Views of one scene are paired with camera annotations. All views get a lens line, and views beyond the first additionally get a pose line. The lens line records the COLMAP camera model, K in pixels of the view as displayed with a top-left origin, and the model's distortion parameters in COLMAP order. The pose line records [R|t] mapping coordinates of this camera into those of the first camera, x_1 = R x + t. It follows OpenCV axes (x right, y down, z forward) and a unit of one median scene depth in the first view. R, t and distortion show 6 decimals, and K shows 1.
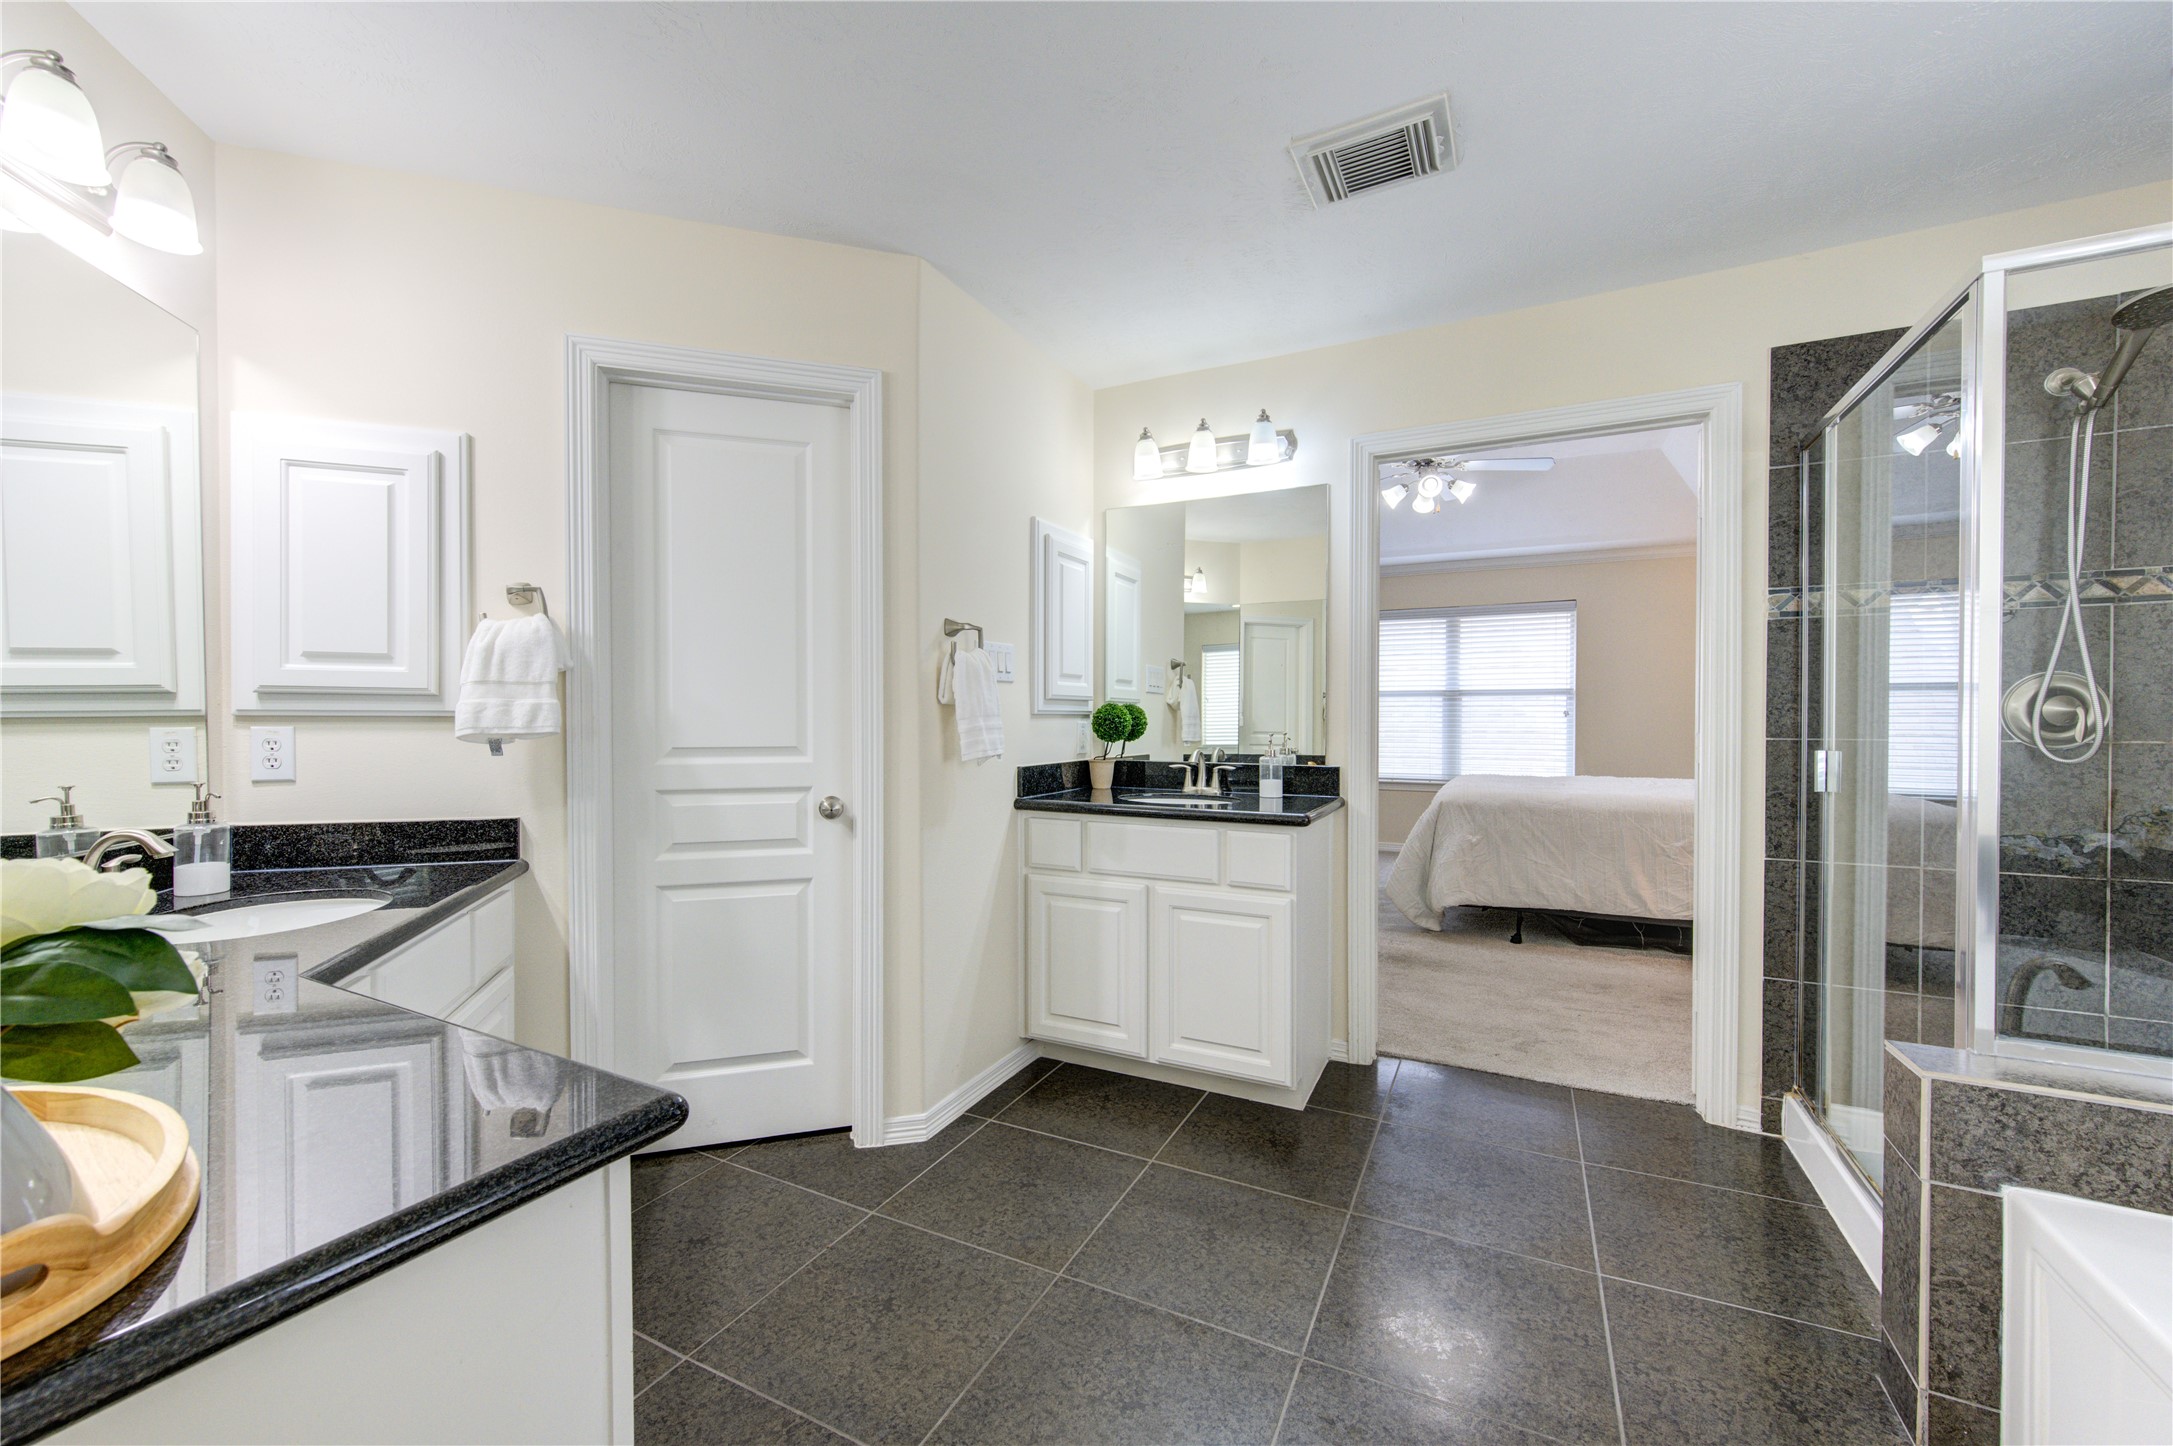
lens RADIAL K [[837.7, 0, 1087.2], [0, 837.7, 731.9], [0, 0, 1]] dist [-0.000623, -0.000113]
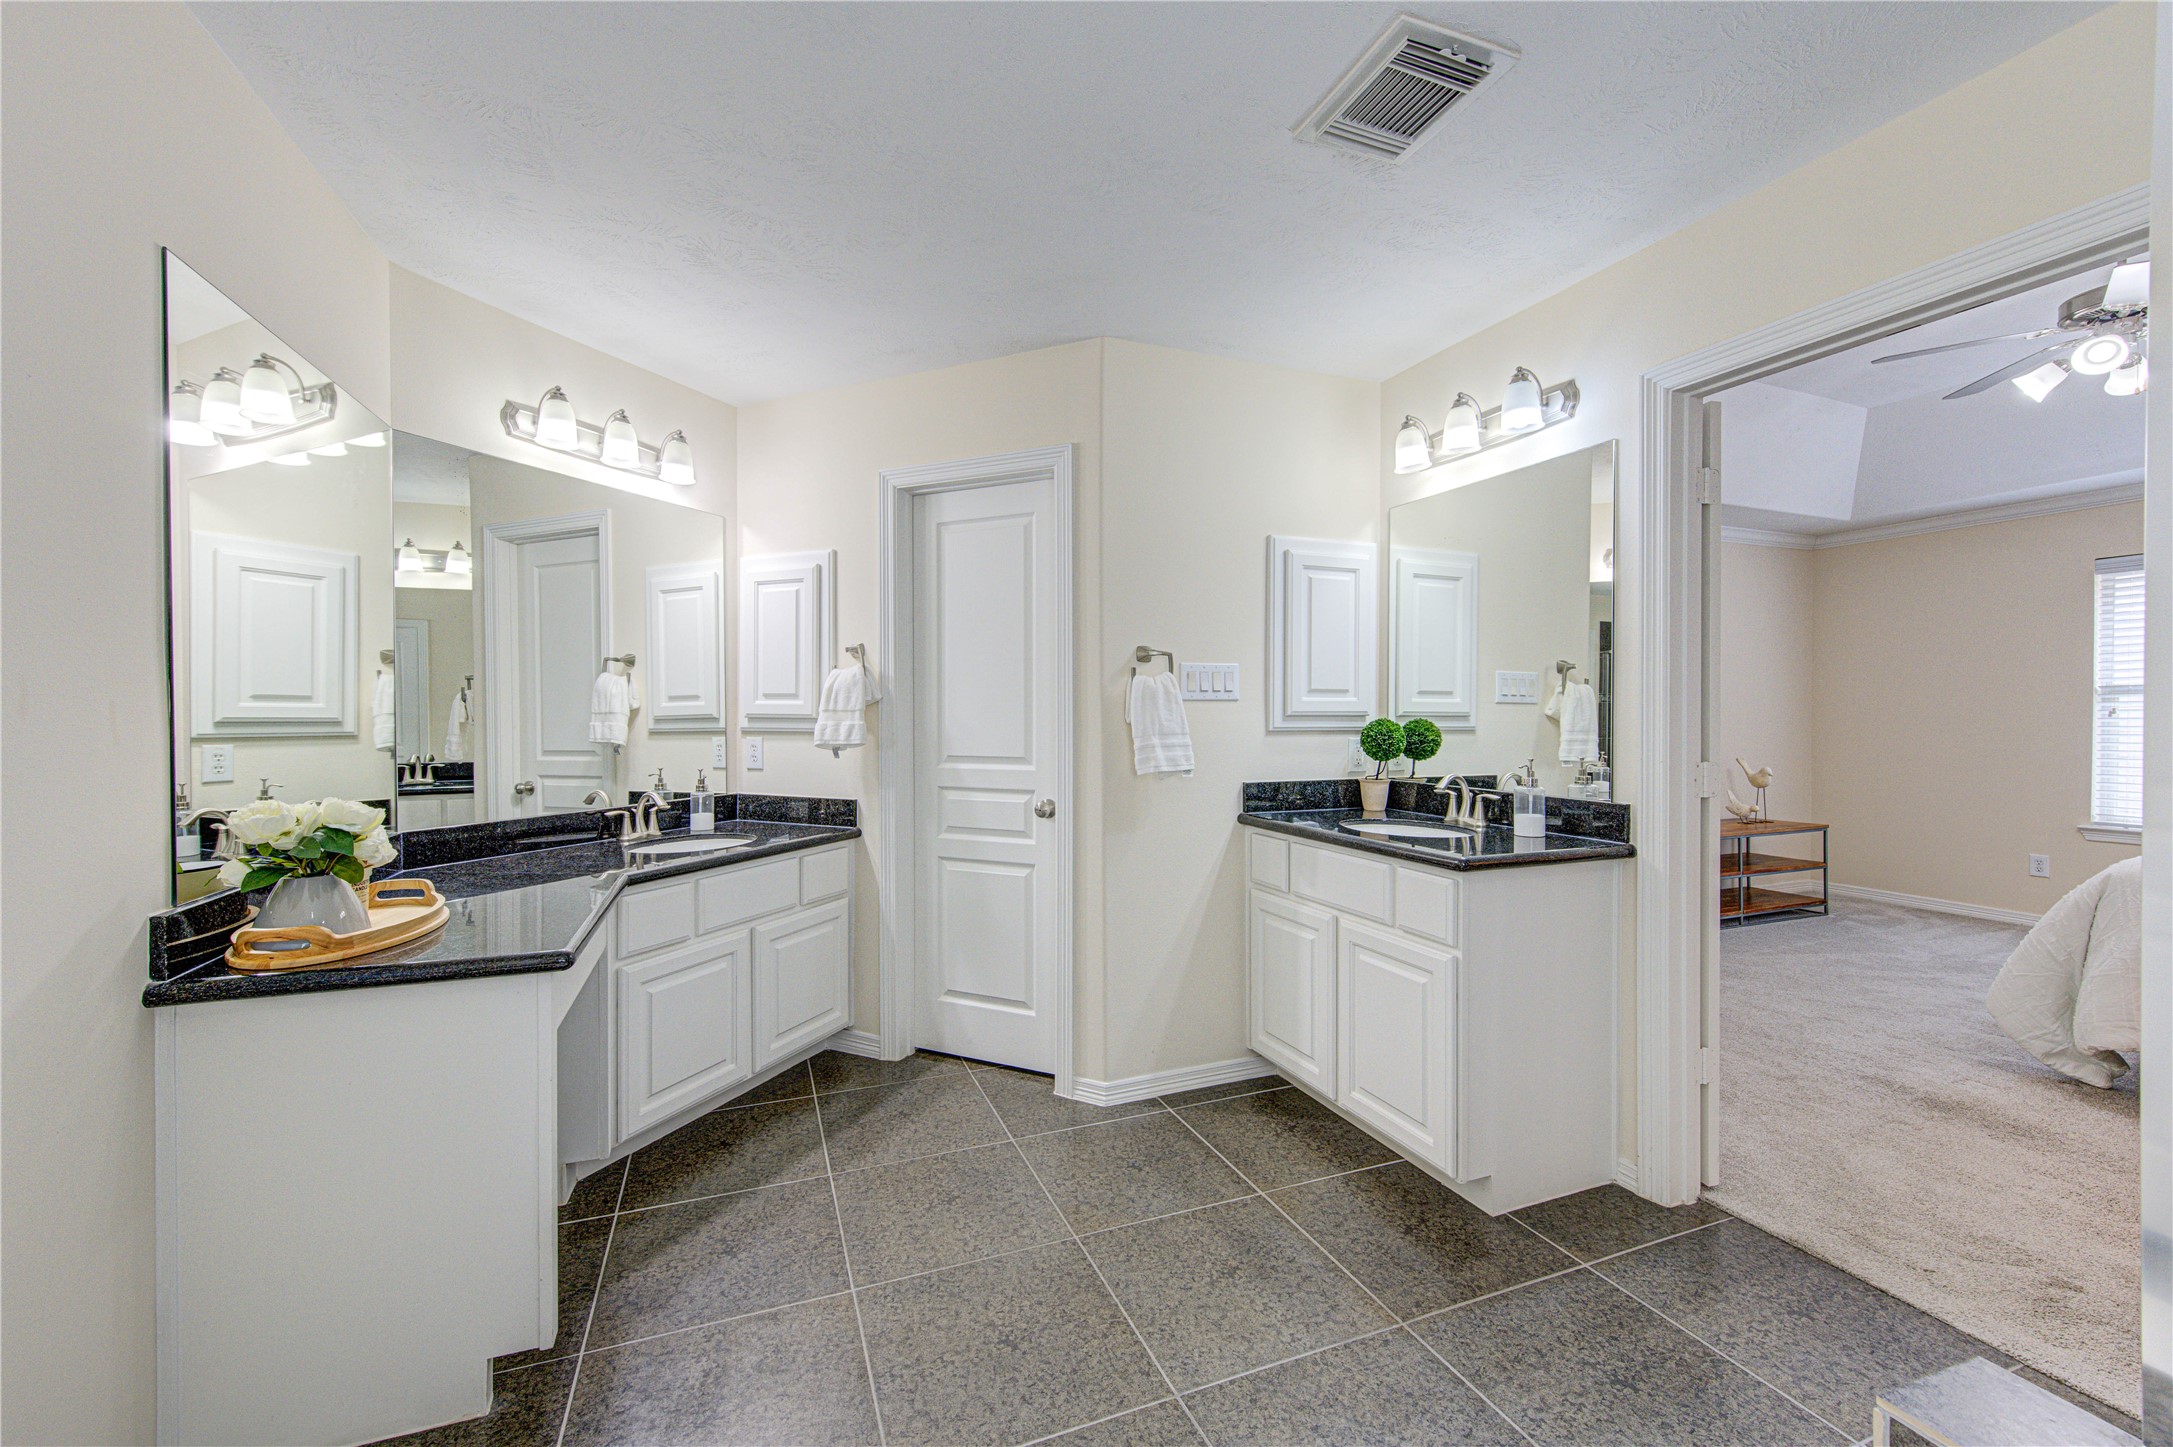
lens RADIAL K [[849.9, 0, 1092.9], [0, 849.9, 725.3], [0, 0, 1]] dist [-0.000077, -0.000075]
pose [[0.754399, 0.007868, -0.656369, 0.539444], [-0.012503, 0.999919, -0.002385, -0.027528], [0.656297, 0.010006, 0.754437, 0.109169]]
